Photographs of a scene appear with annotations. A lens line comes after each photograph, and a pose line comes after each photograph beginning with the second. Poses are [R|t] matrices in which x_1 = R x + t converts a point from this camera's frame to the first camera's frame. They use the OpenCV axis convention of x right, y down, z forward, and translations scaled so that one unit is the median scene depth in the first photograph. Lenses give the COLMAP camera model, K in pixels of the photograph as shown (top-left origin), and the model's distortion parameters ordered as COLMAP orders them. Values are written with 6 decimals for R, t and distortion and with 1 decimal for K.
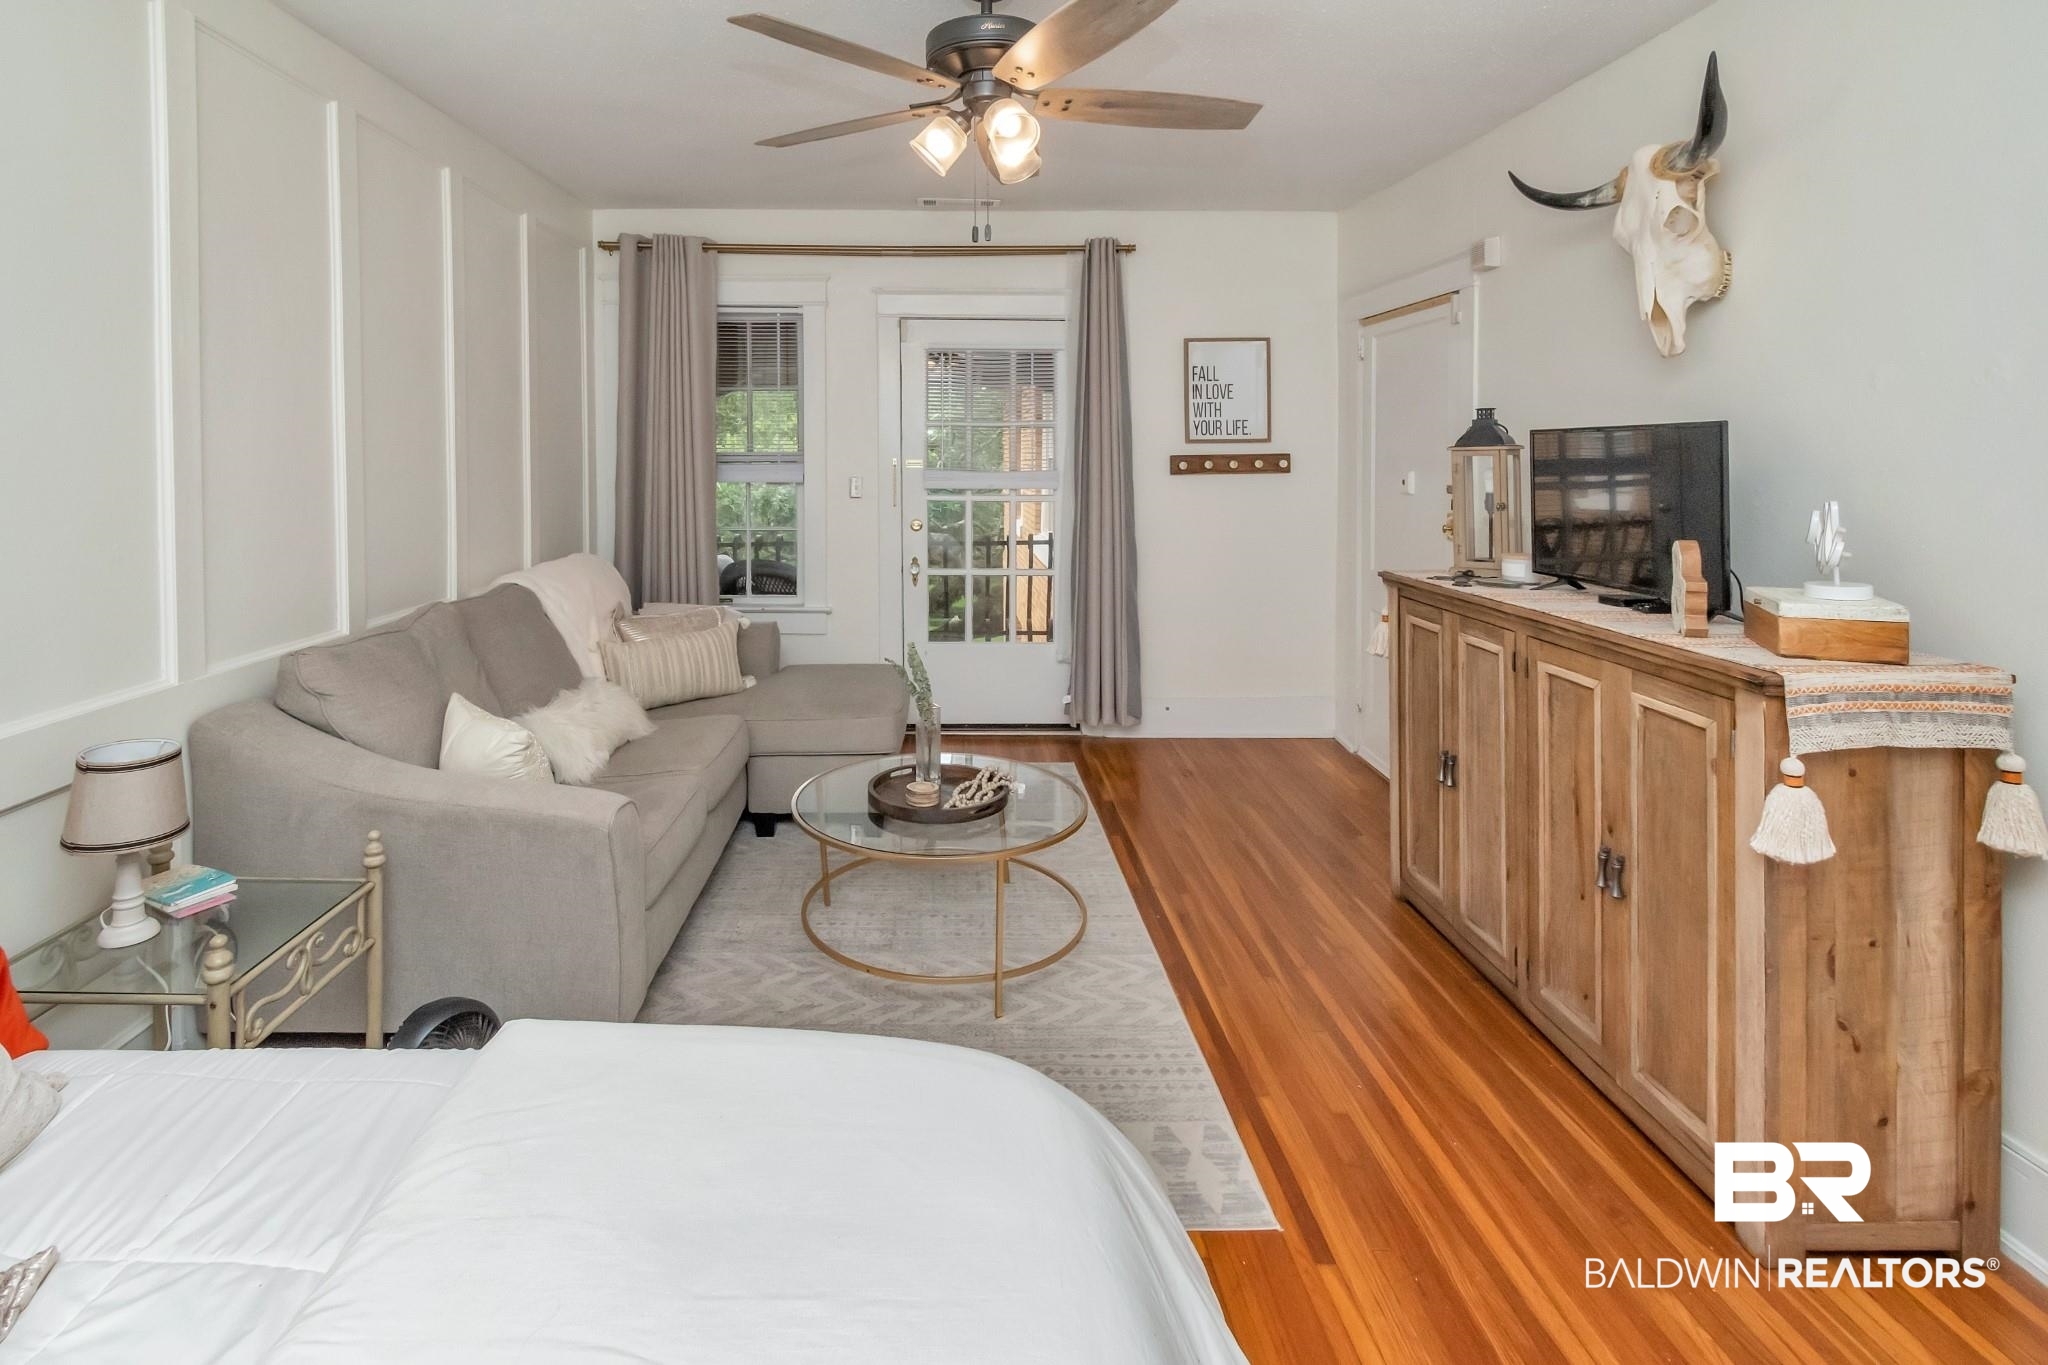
lens RADIAL K [[958.1, 0, 1024.6], [0, 958.1, 580.1], [0, 0, 1]] dist [-0.000955, 0.000162]
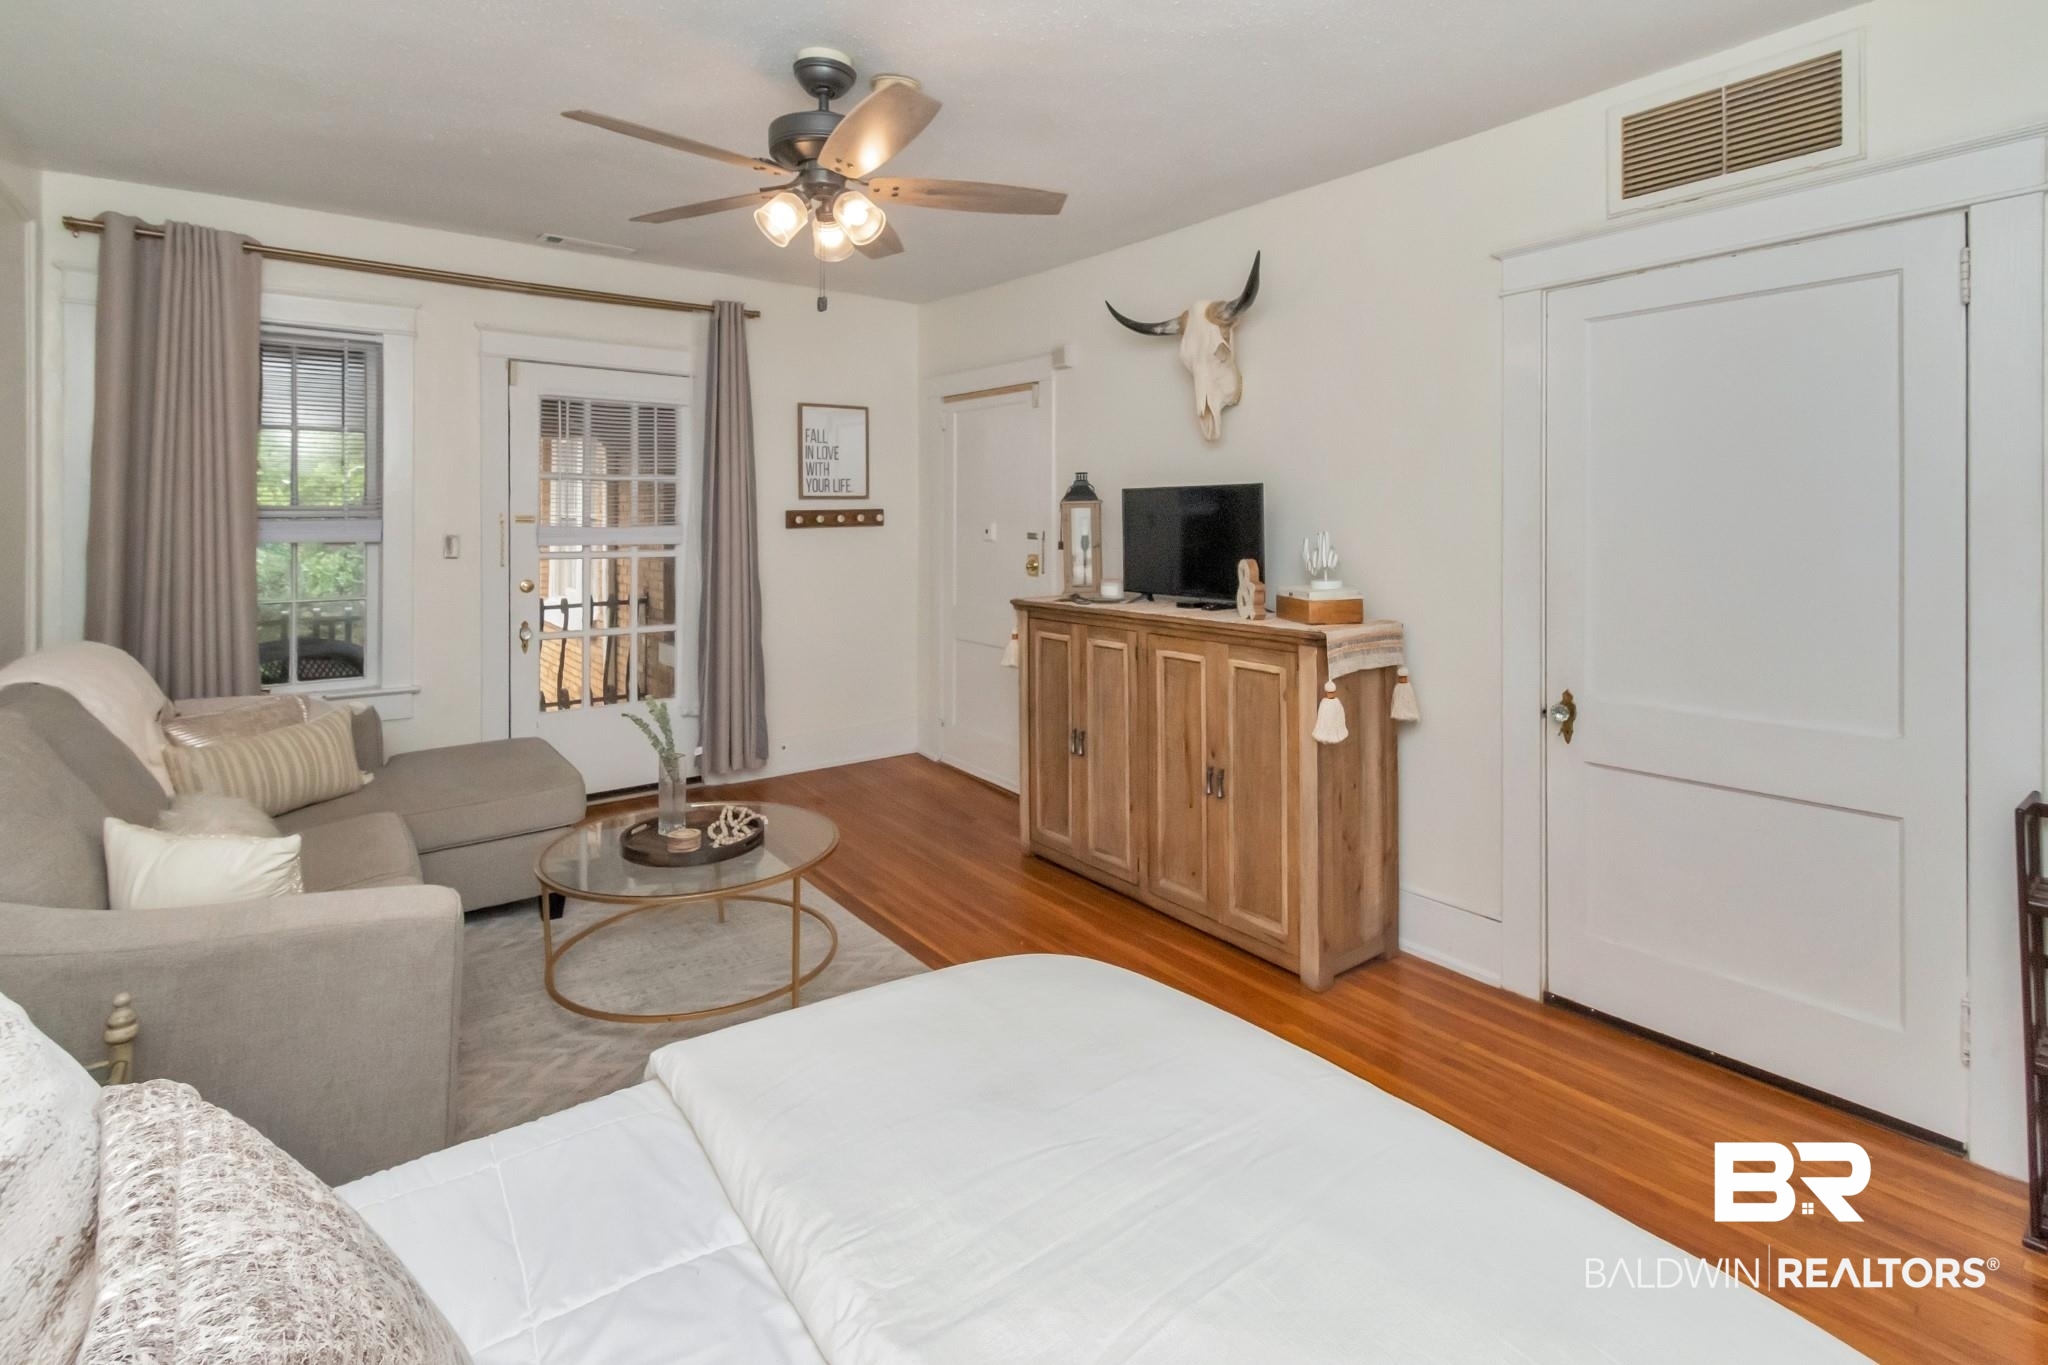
lens RADIAL K [[935.7, 0, 1029.0], [0, 935.7, 656.2], [0, 0, 1]] dist [0.001153, -0.000771]
pose [[0.803659, -0.090456, 0.588175, -0.410515], [0.081905, 0.995787, 0.041231, 0.019492], [-0.589426, 0.015039, 0.807682, -0.019600]]
